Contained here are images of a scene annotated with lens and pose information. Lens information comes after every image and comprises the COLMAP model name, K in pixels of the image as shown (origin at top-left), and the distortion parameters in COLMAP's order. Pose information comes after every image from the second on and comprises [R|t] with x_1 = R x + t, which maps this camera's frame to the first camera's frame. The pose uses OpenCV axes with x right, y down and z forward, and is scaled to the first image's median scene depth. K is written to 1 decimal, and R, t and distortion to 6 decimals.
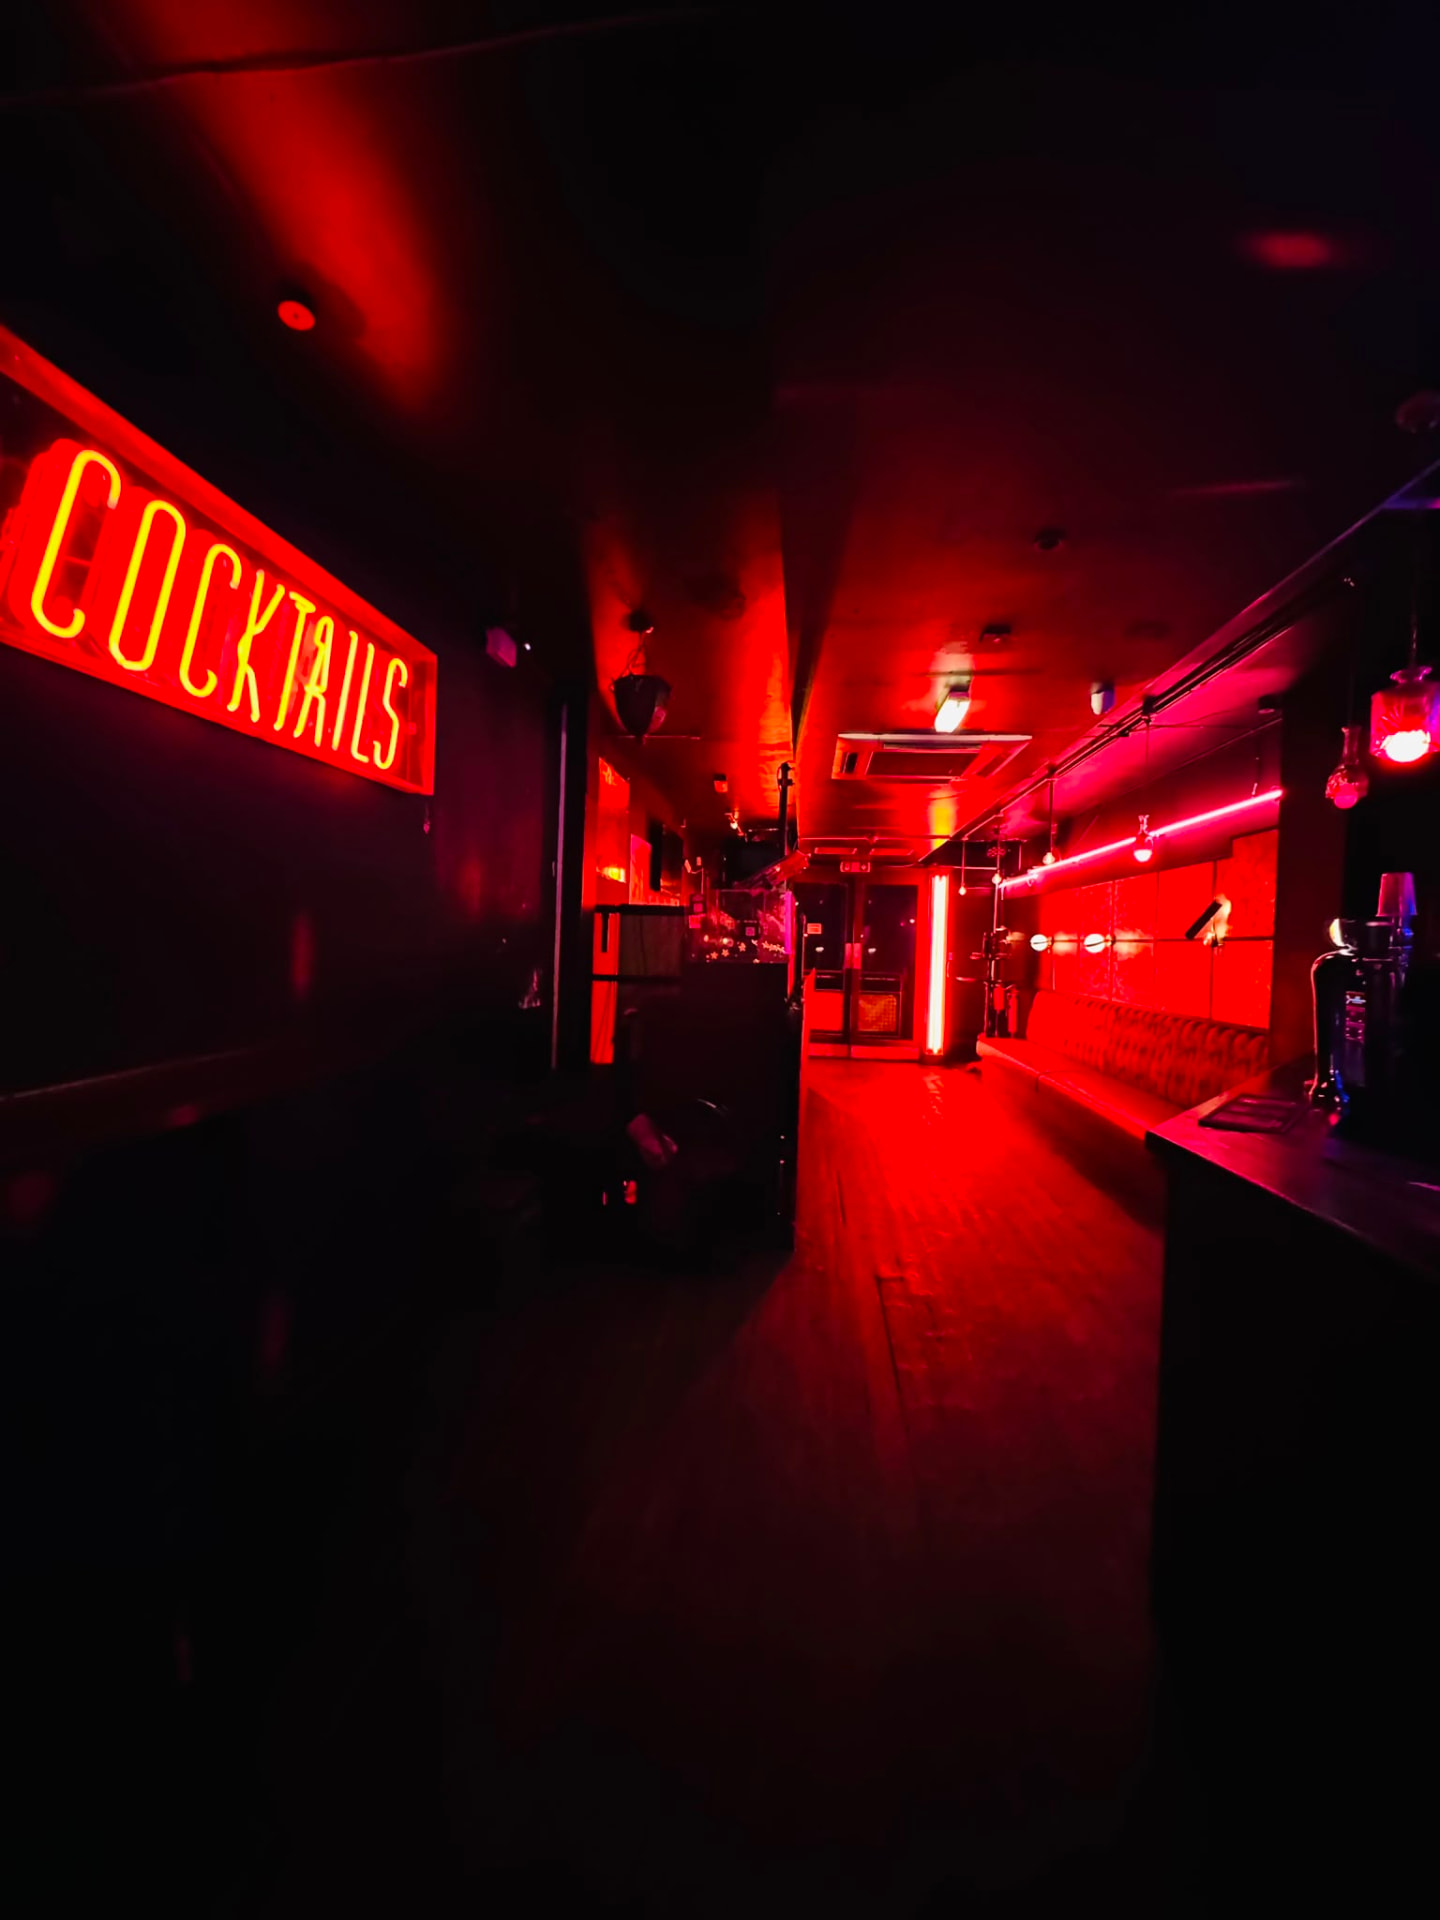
lens RADIAL K [[782.7, 0, 720.0], [0, 782.7, 960.0], [0, 0, 1]] dist [0.000008, -0.000002]
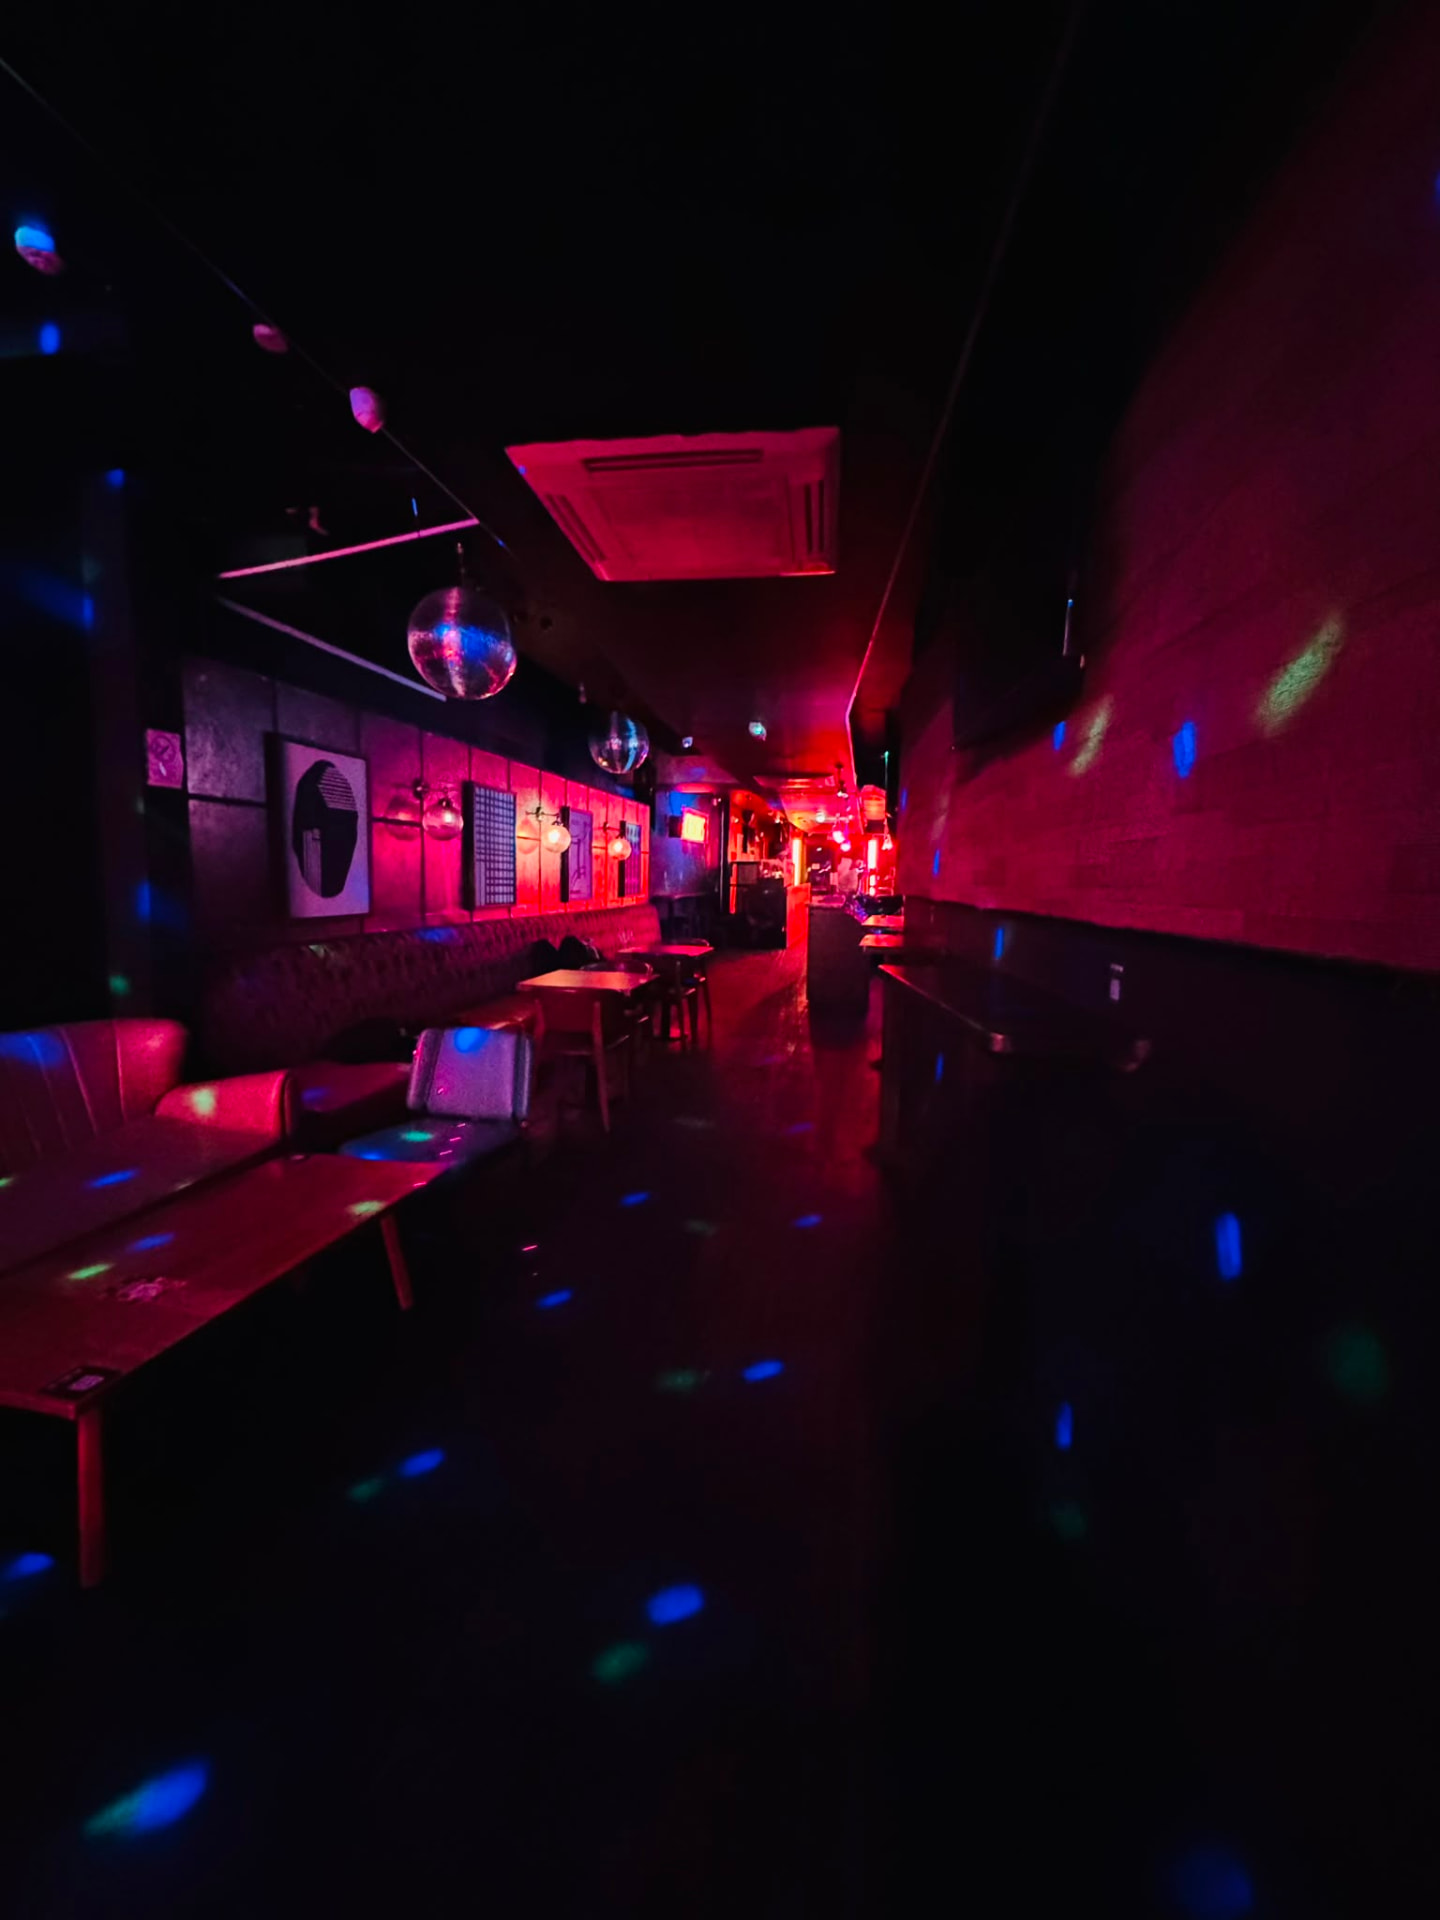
lens RADIAL K [[782.7, 0, 720.0], [0, 782.7, 960.0], [0, 0, 1]] dist [0.000008, -0.000002]
pose [[0.996347, -0.008057, -0.085017, 0.057103], [0.015042, 0.996532, 0.081842, 0.056768], [0.084063, -0.082822, 0.993013, -1.863777]]
